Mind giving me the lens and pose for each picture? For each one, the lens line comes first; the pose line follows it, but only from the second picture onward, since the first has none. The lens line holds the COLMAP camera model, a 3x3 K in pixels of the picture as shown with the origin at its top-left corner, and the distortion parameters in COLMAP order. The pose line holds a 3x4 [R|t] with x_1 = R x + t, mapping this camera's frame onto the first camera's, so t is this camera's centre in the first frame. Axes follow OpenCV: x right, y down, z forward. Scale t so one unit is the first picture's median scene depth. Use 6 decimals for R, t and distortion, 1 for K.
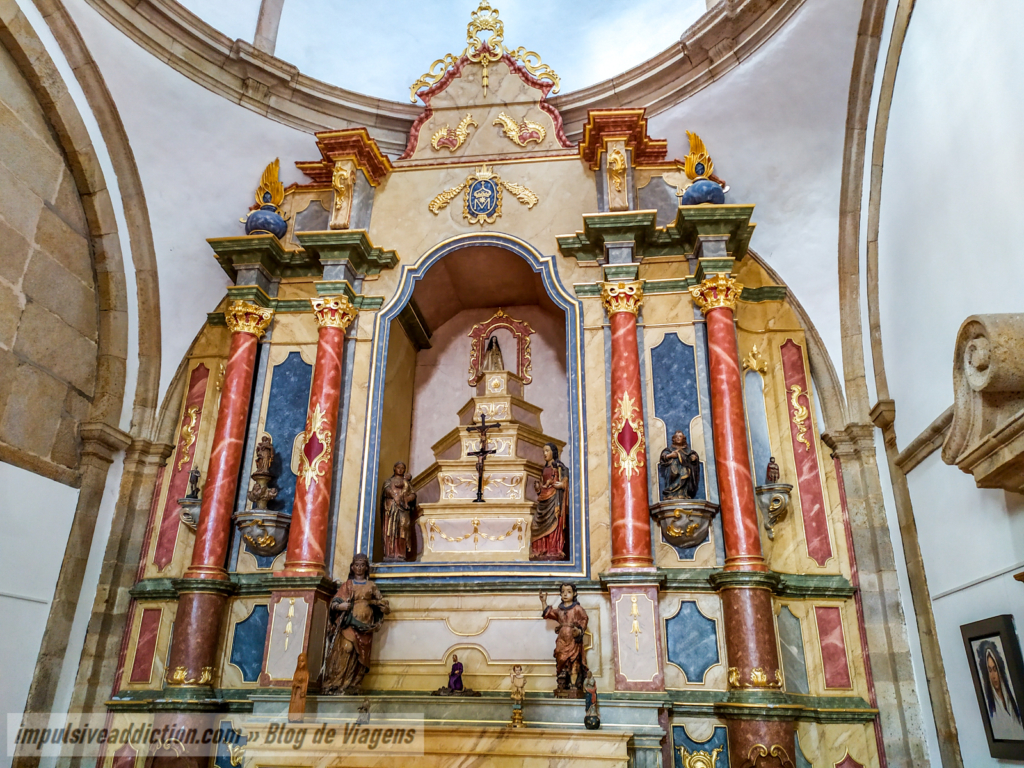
lens RADIAL K [[769.4, 0, 514.5], [0, 769.4, 378.3], [0, 0, 1]] dist [0.055580, -0.003556]
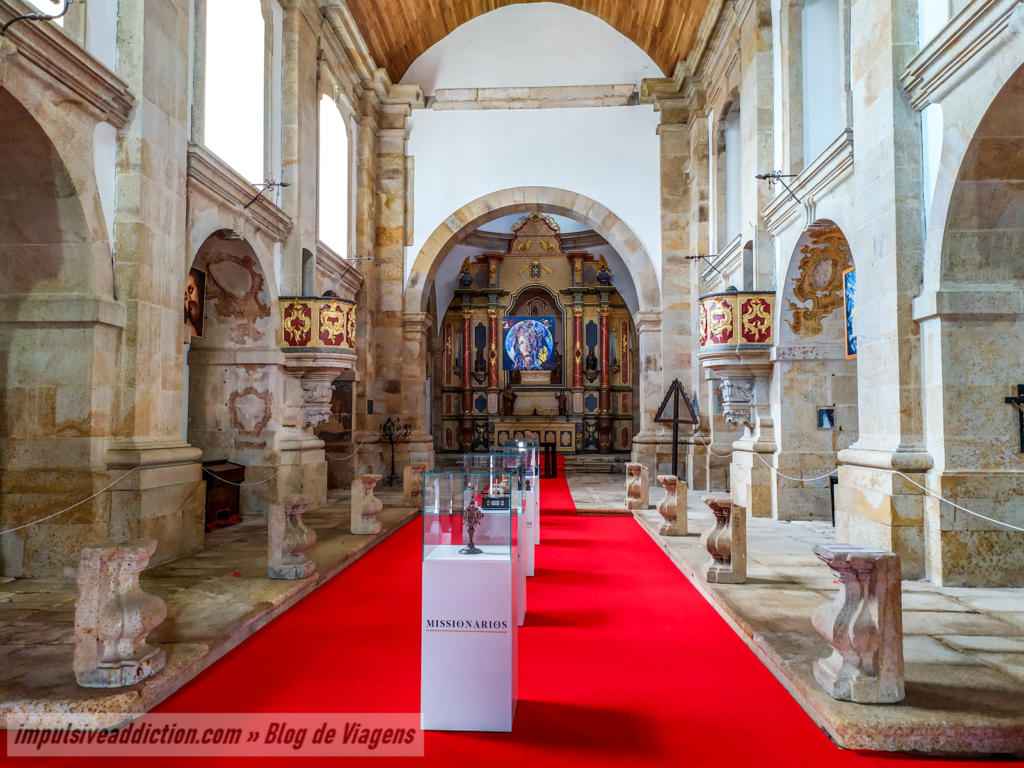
lens RADIAL K [[769.4, 0, 510.2], [0, 769.4, 383.7], [0, 0, 1]] dist [0.055580, -0.003556]
pose [[0.997937, -0.011575, 0.063146, -0.413712], [-0.010706, 0.939830, 0.341473, -1.036482], [-0.063299, -0.341445, 0.937768, -2.500735]]
